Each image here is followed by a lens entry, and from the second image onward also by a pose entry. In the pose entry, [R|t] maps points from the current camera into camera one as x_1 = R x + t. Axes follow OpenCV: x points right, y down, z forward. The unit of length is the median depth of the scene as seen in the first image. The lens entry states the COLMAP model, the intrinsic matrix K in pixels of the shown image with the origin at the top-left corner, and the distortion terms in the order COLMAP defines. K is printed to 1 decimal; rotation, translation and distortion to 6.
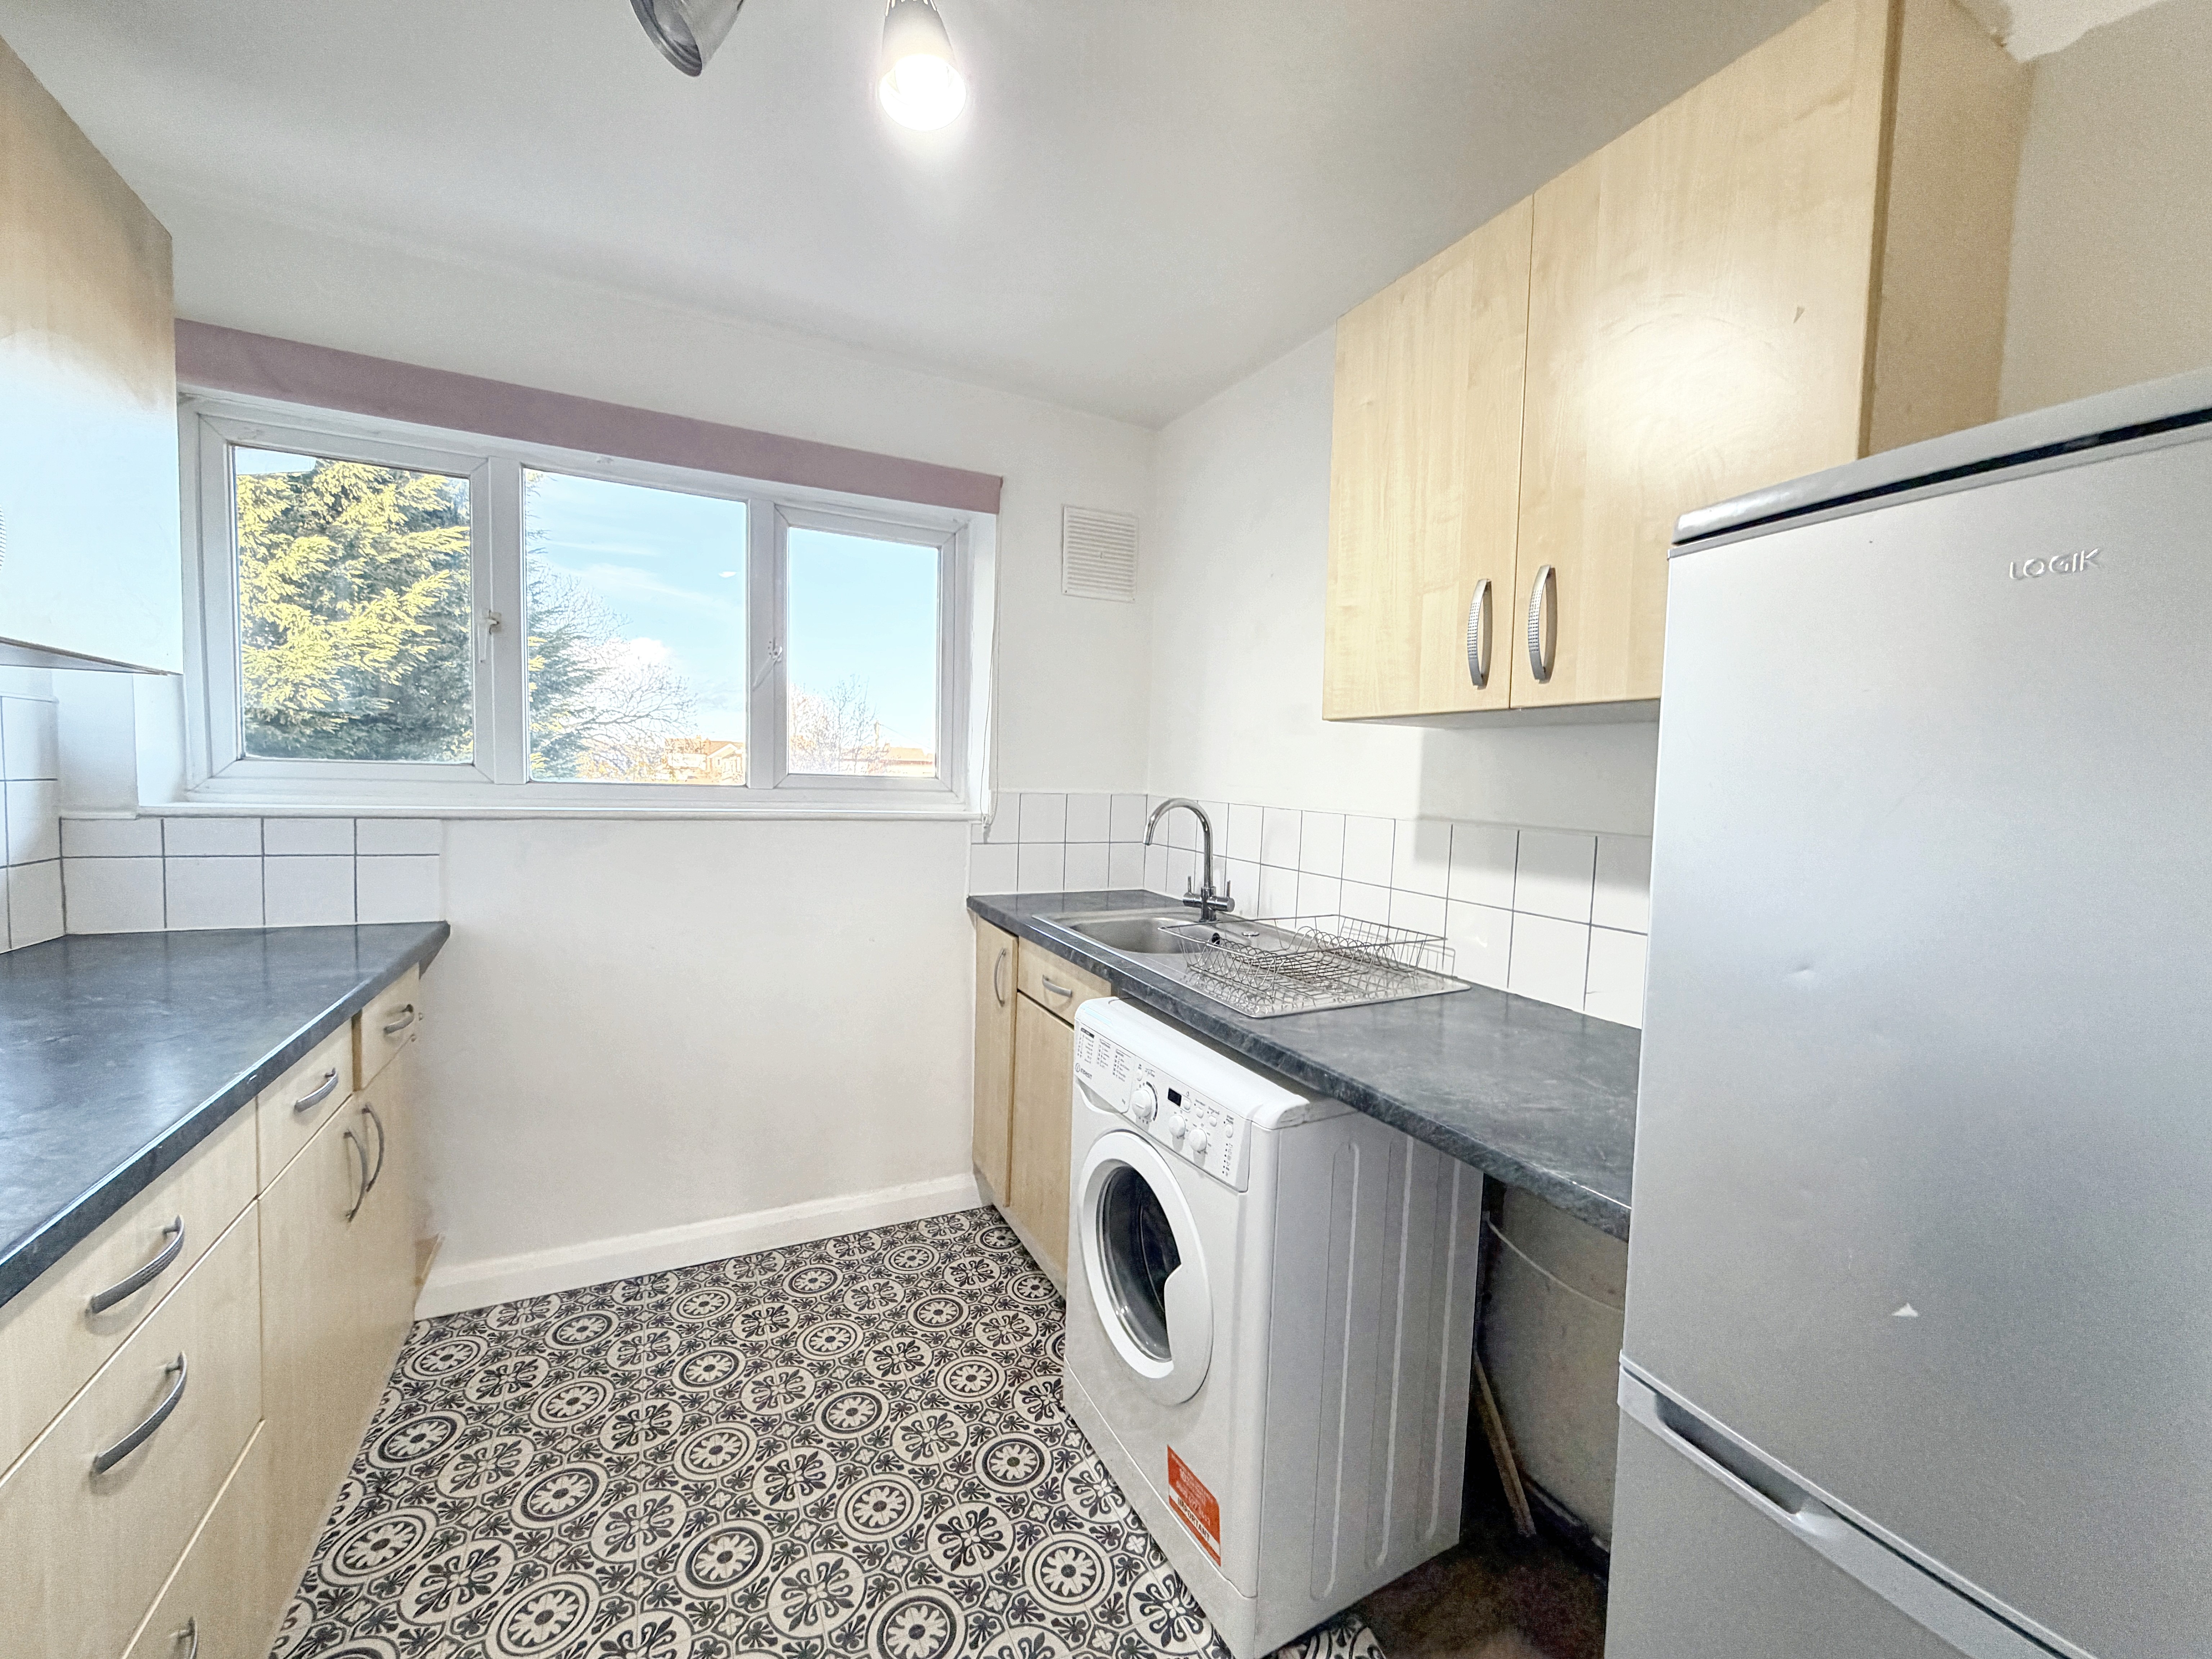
lens RADIAL K [[879.4, 0, 1101.3], [0, 879.4, 828.4], [0, 0, 1]] dist [0.001336, -0.000260]
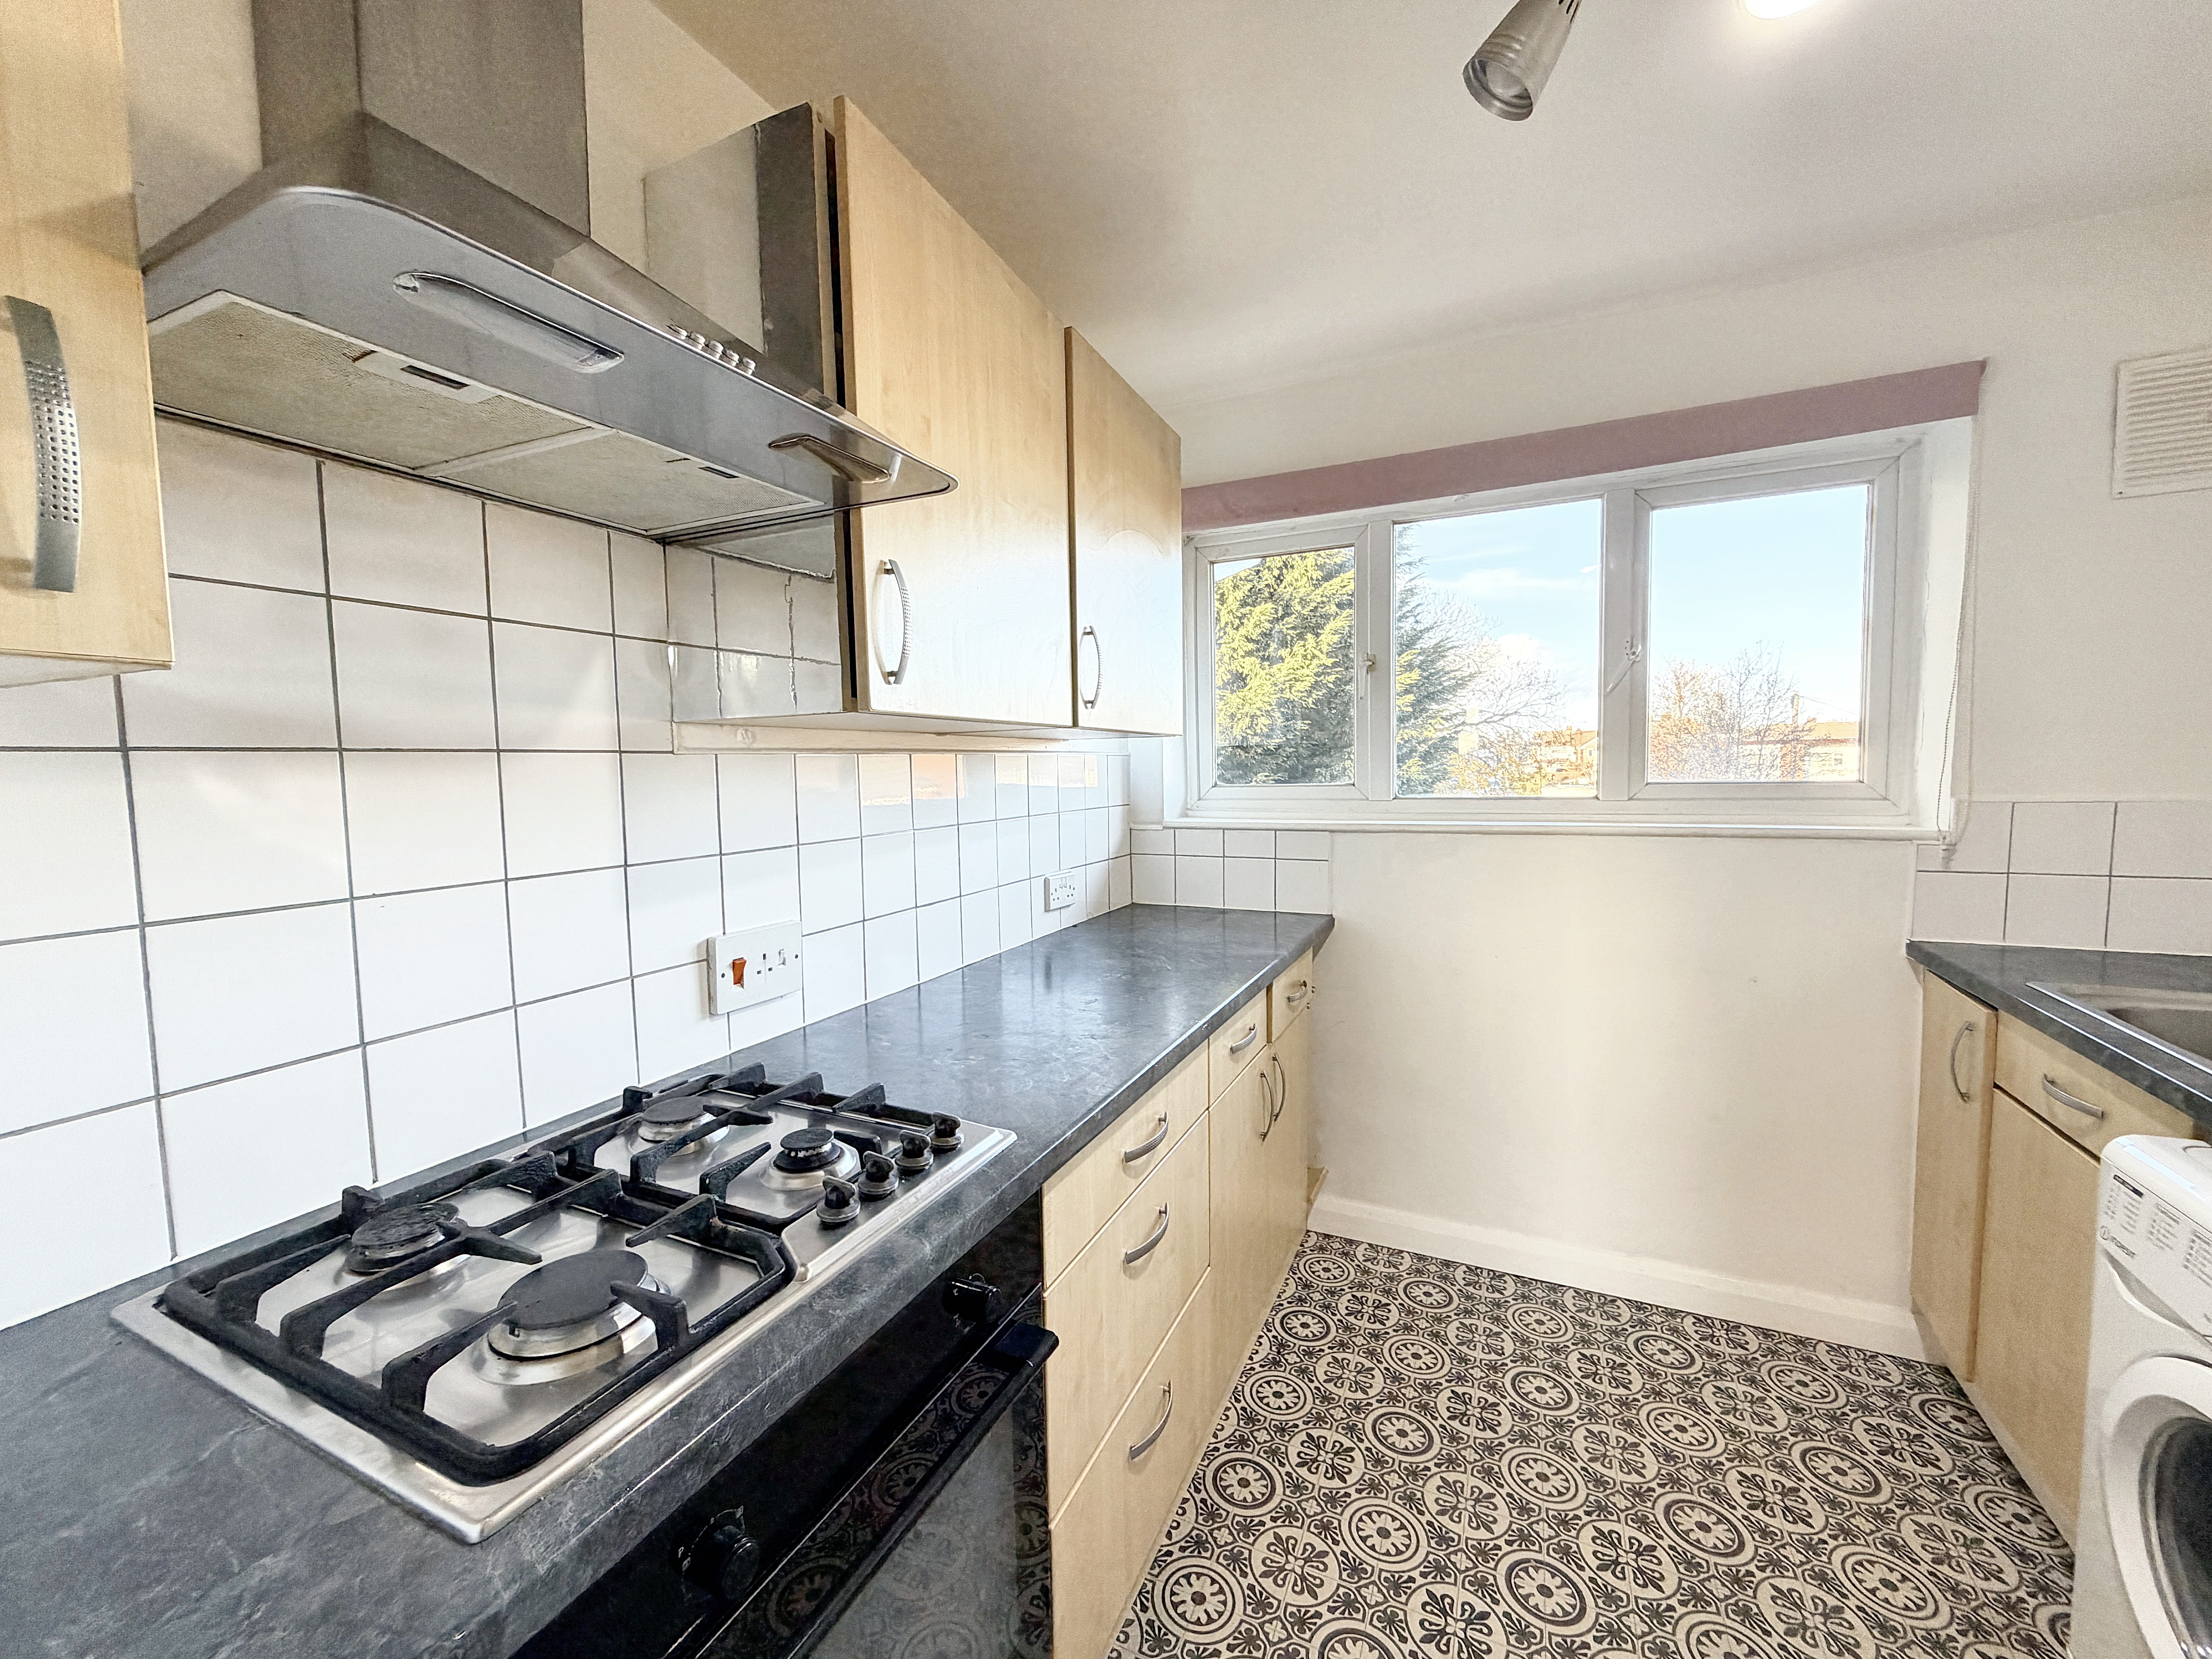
lens RADIAL K [[879.4, 0, 1101.3], [0, 879.4, 828.4], [0, 0, 1]] dist [0.001336, -0.000260]
pose [[0.608066, 0.016601, -0.793713, 0.032328], [-0.010294, 0.999862, 0.013026, -0.029884], [0.793820, 0.000250, 0.608153, 0.001083]]
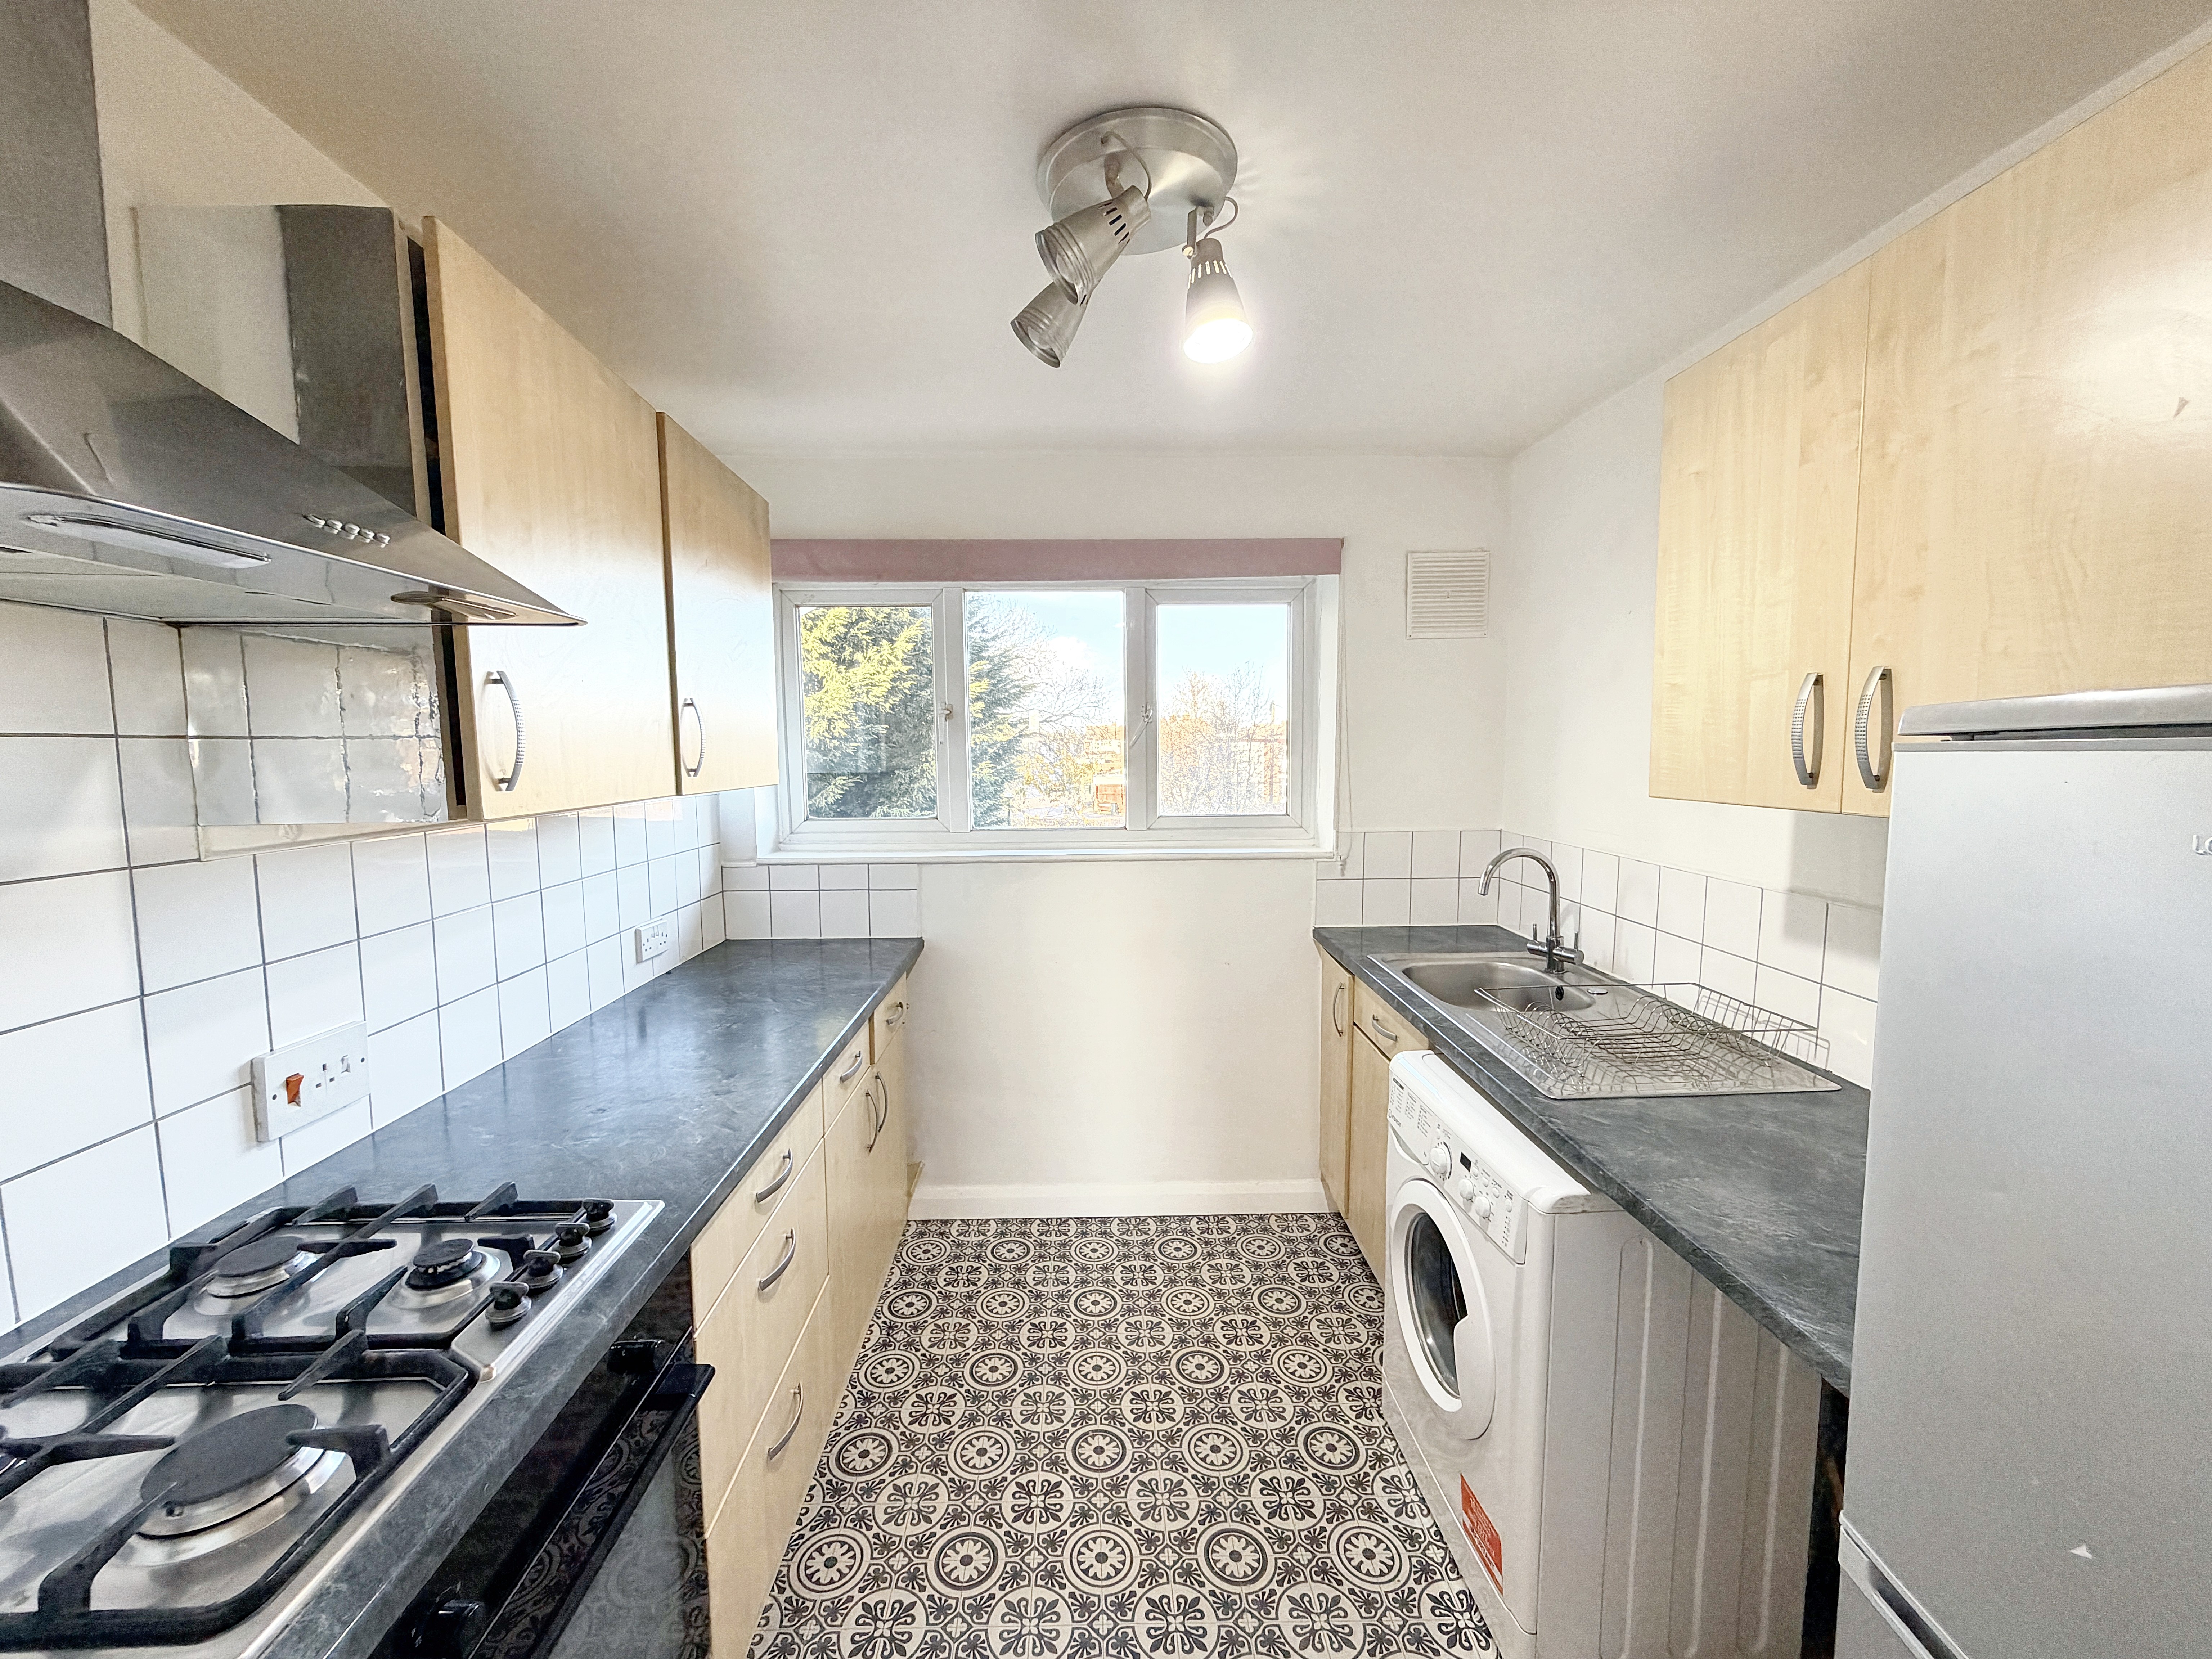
lens RADIAL K [[879.4, 0, 1101.3], [0, 879.4, 828.4], [0, 0, 1]] dist [0.001336, -0.000260]
pose [[0.902623, 0.002454, -0.430425, 0.110589], [0.009664, 0.999616, 0.025965, -0.107345], [0.430324, -0.027596, 0.902253, -0.126527]]
